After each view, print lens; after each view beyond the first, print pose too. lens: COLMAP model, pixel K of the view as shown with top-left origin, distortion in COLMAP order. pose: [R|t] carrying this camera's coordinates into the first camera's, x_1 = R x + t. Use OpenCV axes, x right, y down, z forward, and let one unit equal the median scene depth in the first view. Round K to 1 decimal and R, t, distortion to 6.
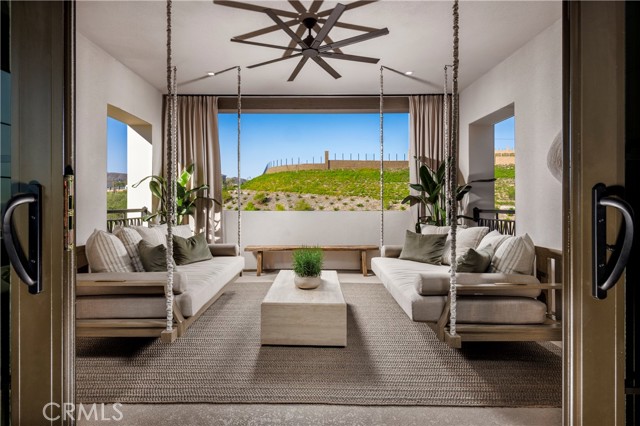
lens RADIAL K [[313.5, 0, 320.0], [0, 313.5, 213.0], [0, 0, 1]] dist [0.000111, 0.000225]
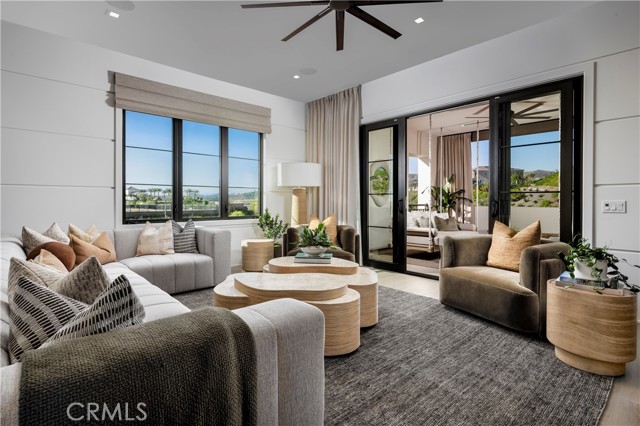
lens RADIAL K [[313.5, 0, 320.0], [0, 313.5, 213.0], [0, 0, 1]] dist [0.000111, 0.000225]
pose [[0.650500, 0.009595, -0.759446, 0.421943], [-0.007611, 0.999952, 0.006115, 0.029331], [0.759468, 0.001803, 0.650542, -0.657351]]
